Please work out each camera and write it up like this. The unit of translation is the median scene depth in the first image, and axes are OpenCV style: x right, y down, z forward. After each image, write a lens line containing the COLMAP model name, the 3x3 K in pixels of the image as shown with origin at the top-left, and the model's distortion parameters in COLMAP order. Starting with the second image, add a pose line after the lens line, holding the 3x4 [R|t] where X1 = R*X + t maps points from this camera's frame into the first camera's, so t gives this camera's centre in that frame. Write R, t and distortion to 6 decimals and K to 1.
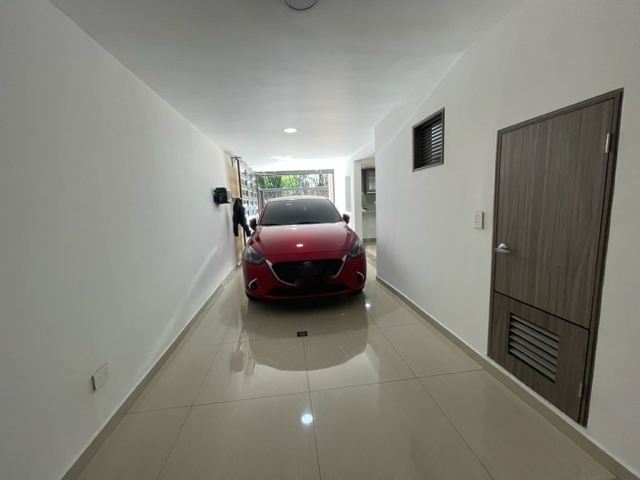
lens RADIAL K [[259.7, 0, 319.7], [0, 259.7, 236.9], [0, 0, 1]] dist [-0.006580, 0.002418]
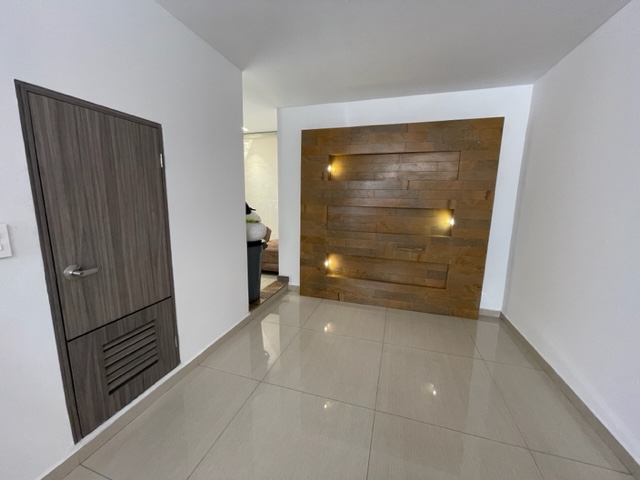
lens RADIAL K [[259.7, 0, 319.7], [0, 259.7, 241.1], [0, 0, 1]] dist [-0.006580, 0.002418]
pose [[-0.900329, -0.037305, 0.433609, -0.208893], [0.092228, 0.957337, 0.273861, -0.188449], [-0.425326, 0.286555, -0.858478, 1.502353]]
